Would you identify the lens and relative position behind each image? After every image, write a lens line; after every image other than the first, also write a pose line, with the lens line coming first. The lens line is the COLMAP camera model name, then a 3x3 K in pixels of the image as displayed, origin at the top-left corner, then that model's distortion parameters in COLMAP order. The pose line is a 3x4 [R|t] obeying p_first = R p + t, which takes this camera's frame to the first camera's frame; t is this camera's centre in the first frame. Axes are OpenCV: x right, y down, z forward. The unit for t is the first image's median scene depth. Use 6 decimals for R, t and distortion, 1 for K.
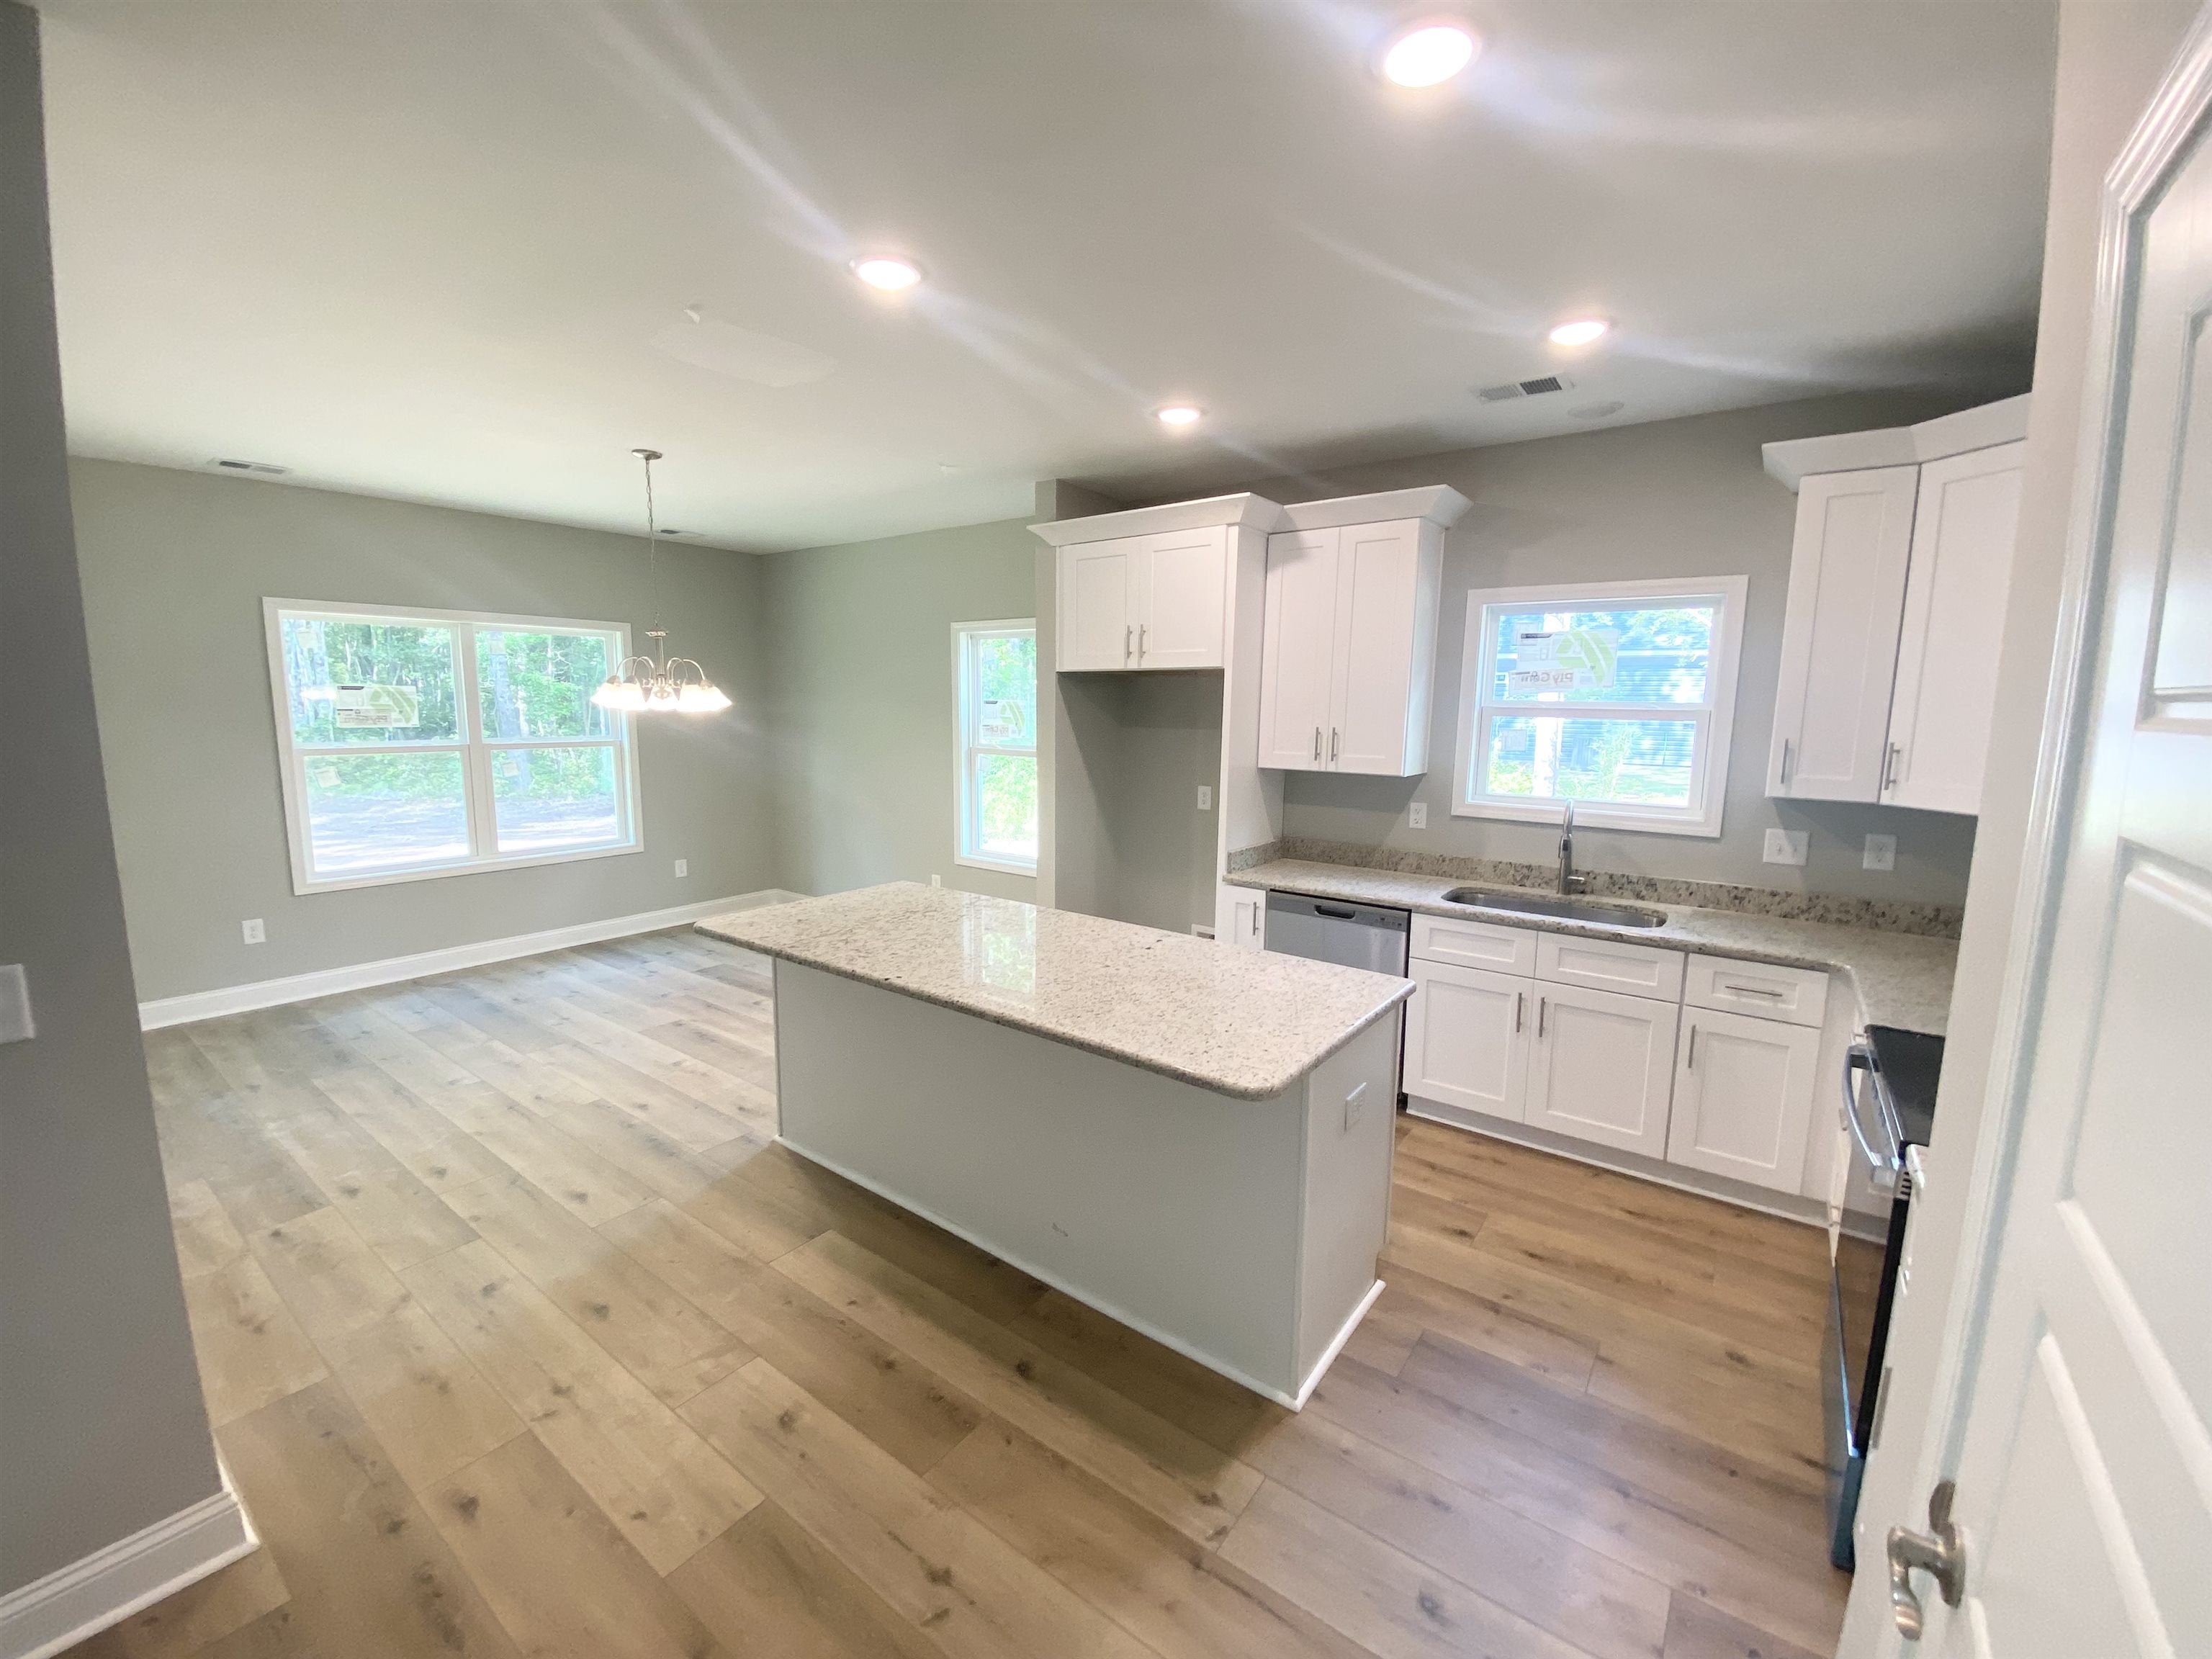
lens RADIAL K [[894.7, 0, 1102.2], [0, 894.7, 822.8], [0, 0, 1]] dist [0.013131, -0.014800]
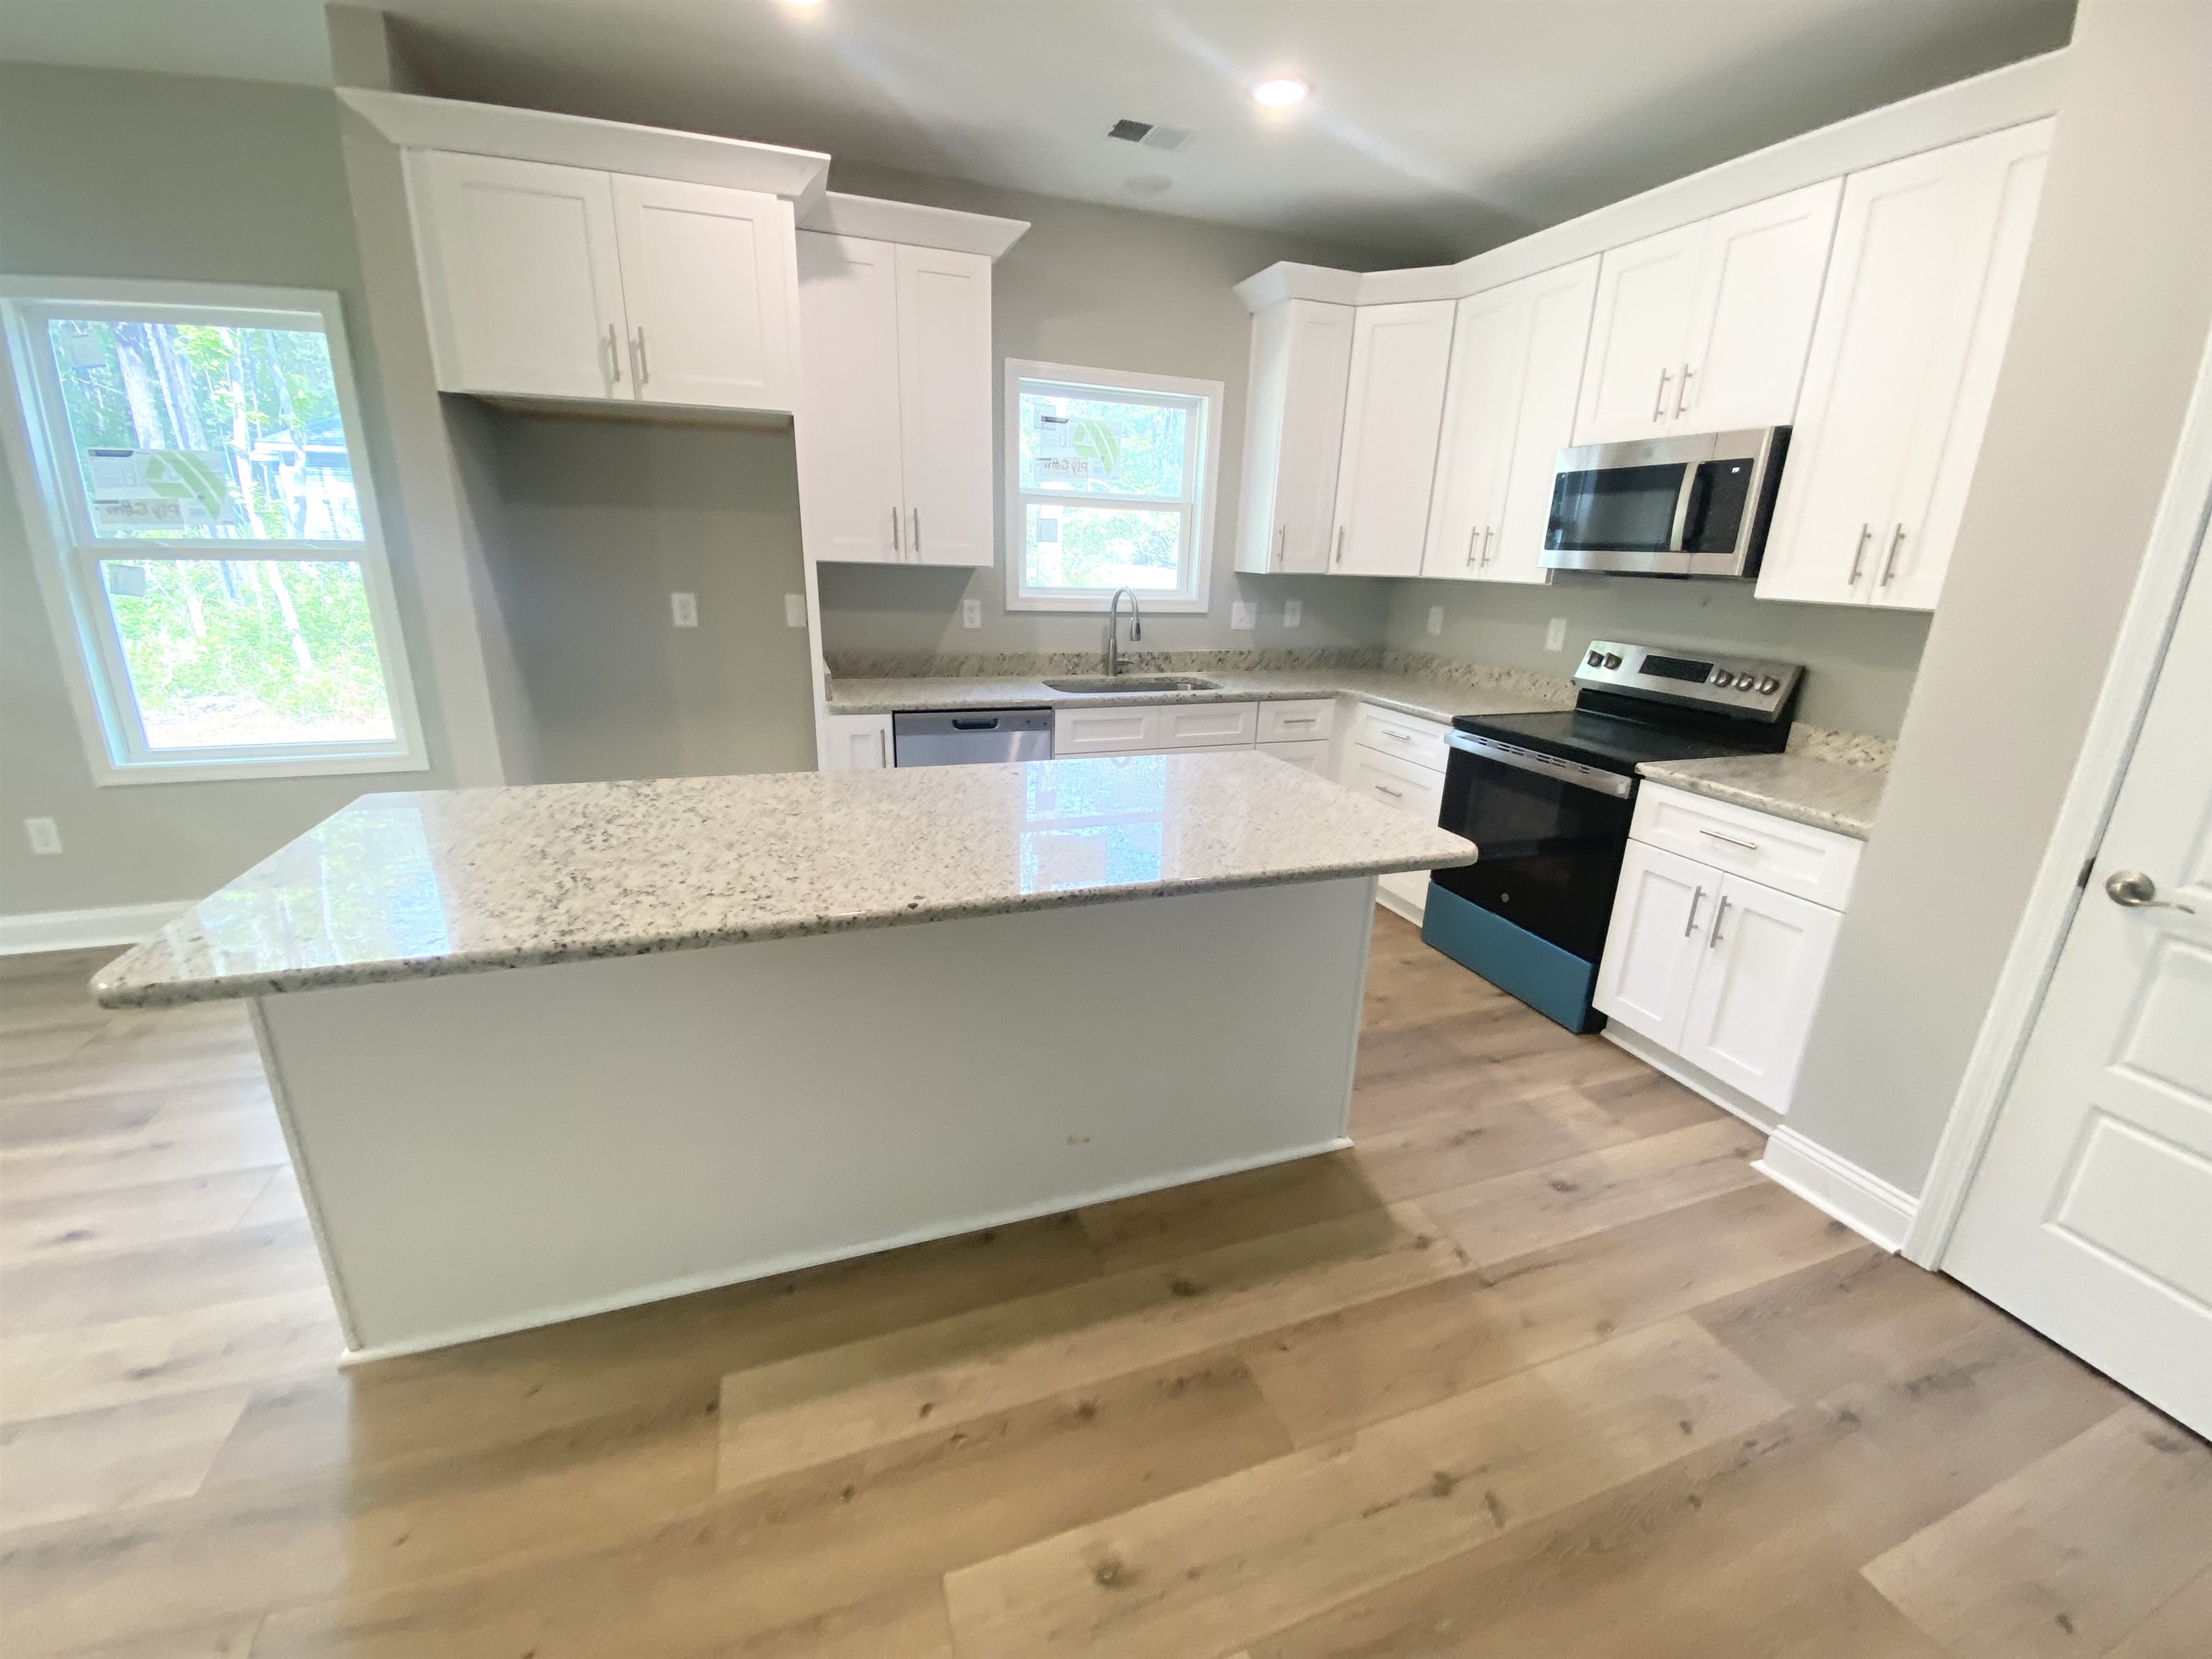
lens RADIAL K [[894.7, 0, 1107.4], [0, 894.7, 829.0], [0, 0, 1]] dist [0.013131, -0.014800]
pose [[0.552310, -0.245756, 0.796591, -0.495150], [0.087114, 0.967342, 0.238034, 0.000157], [-0.829075, -0.062074, 0.555682, 0.461451]]
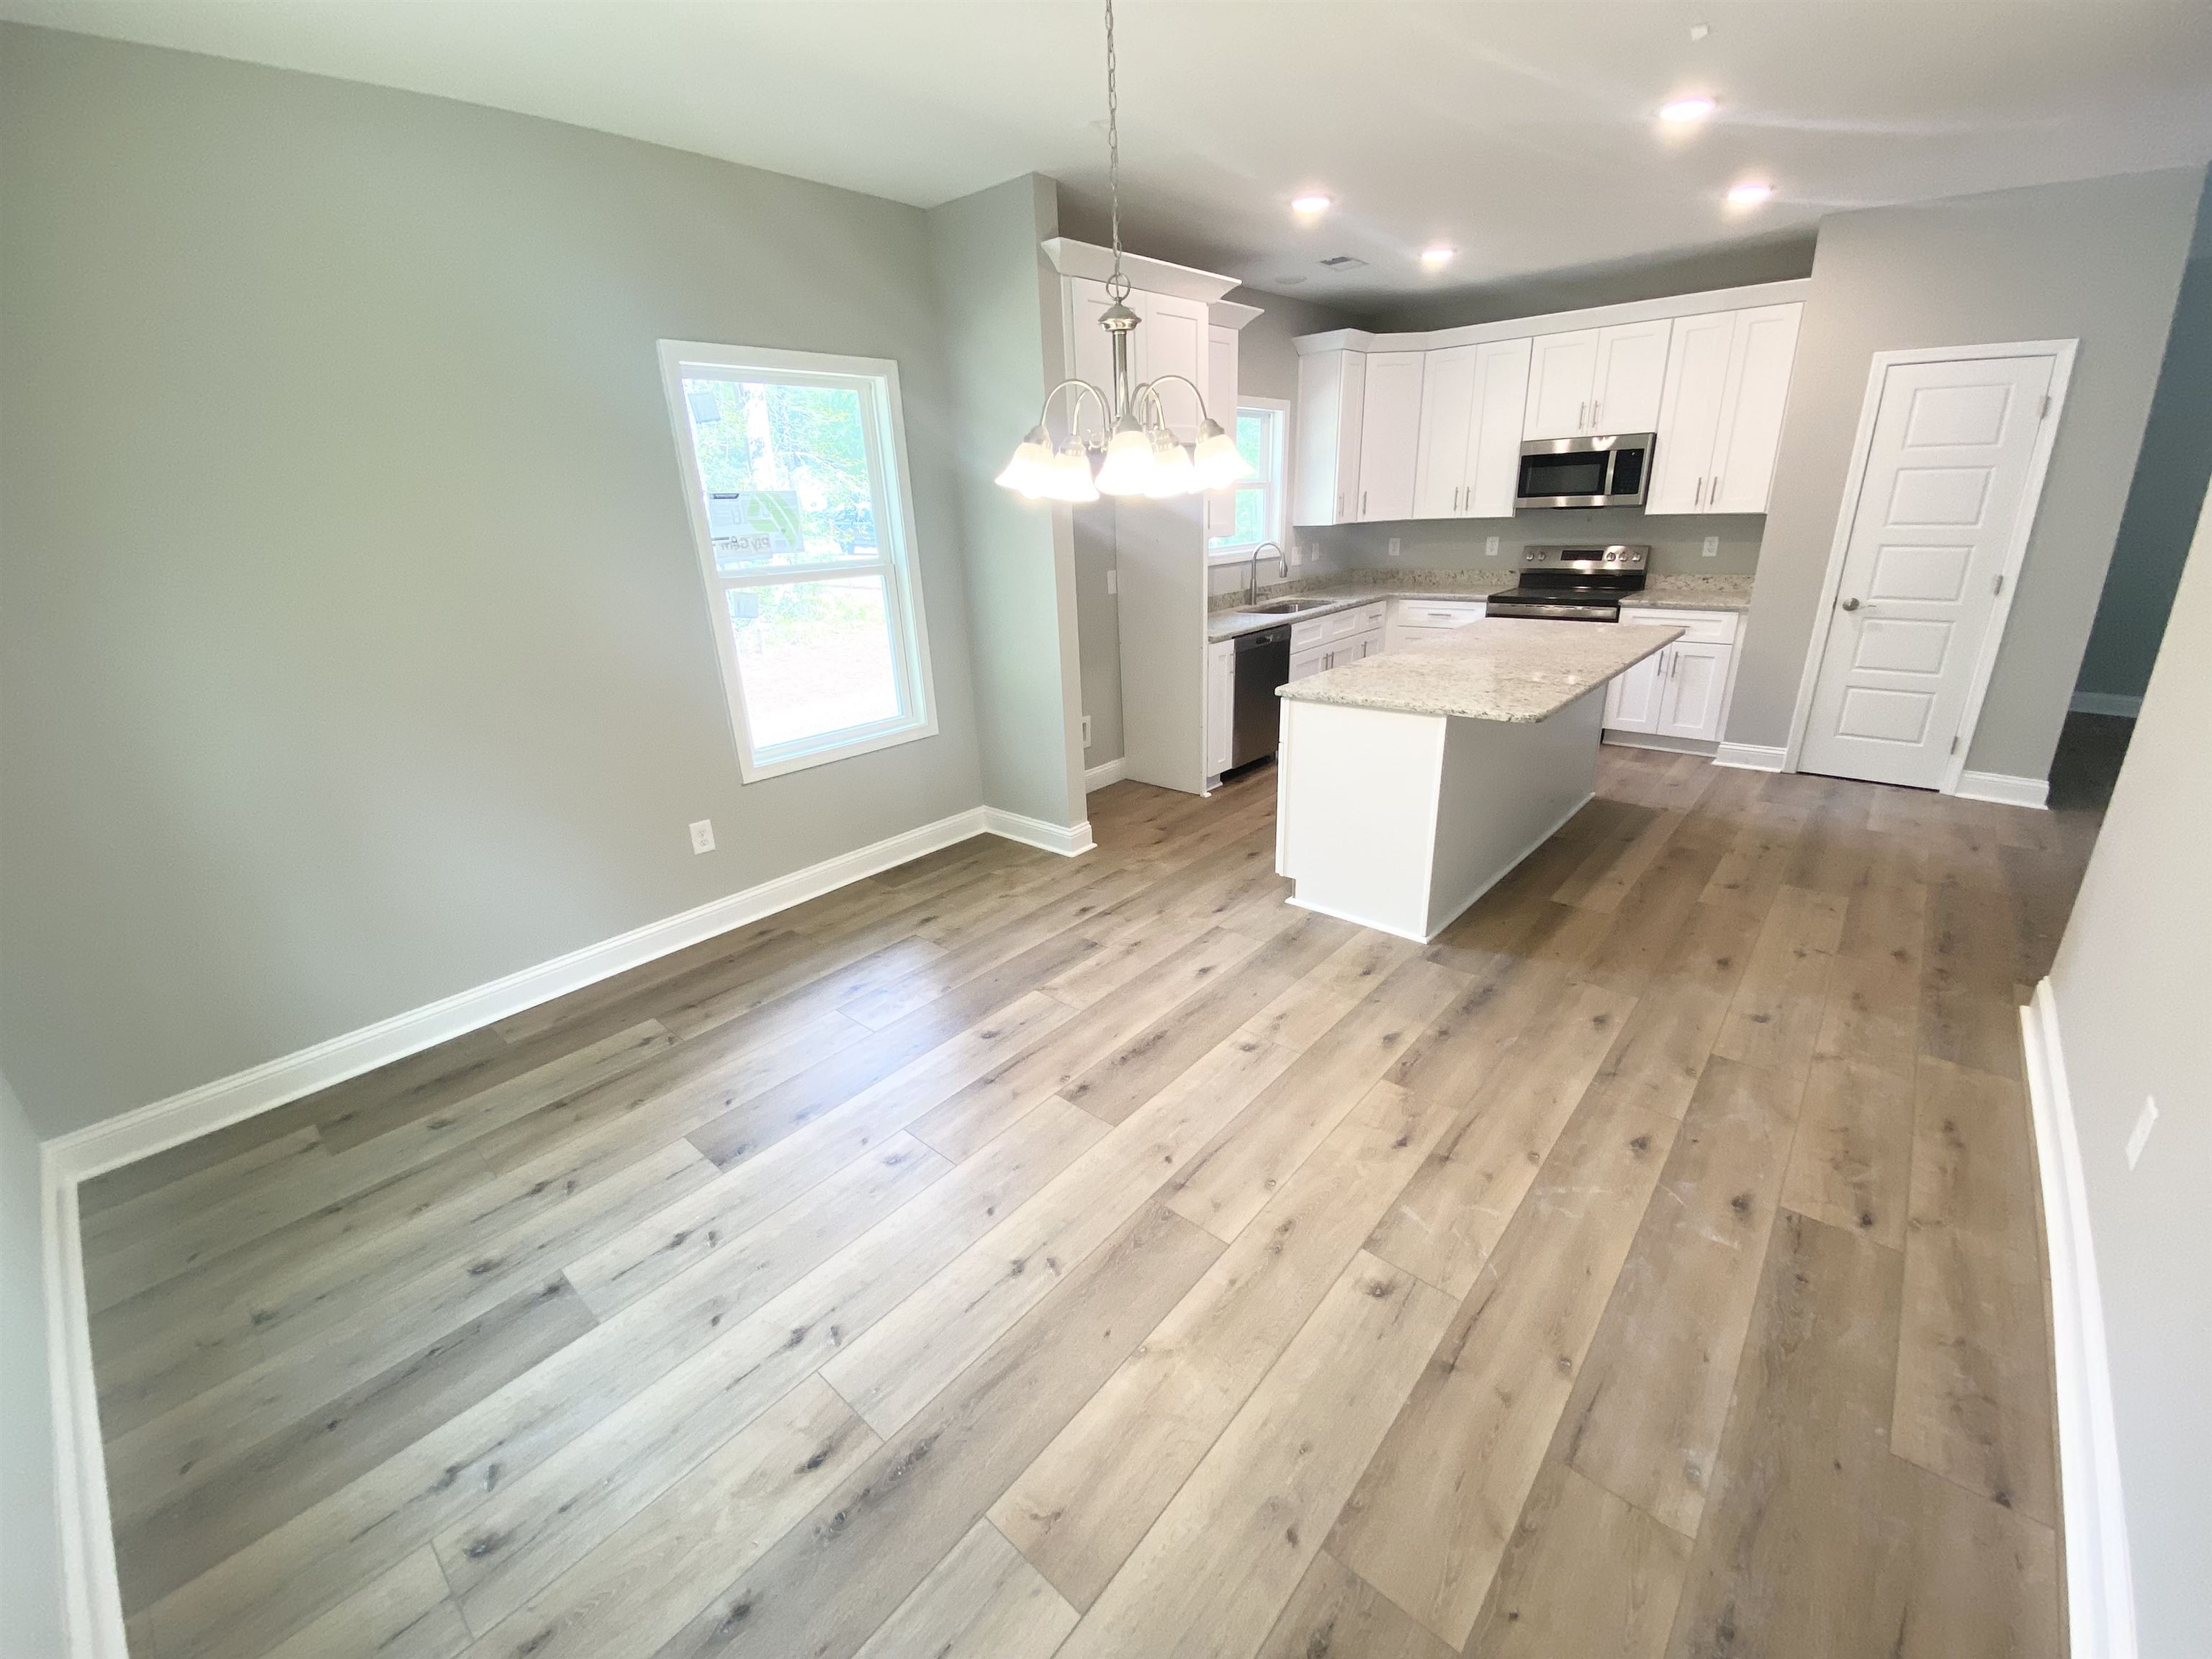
lens RADIAL K [[894.7, 0, 1104.1], [0, 894.7, 826.9], [0, 0, 1]] dist [0.013131, -0.014800]
pose [[0.082581, -0.355657, 0.930961, -1.386705], [0.174209, 0.924920, 0.337896, -0.169077], [-0.981240, 0.134278, 0.138339, 1.318904]]
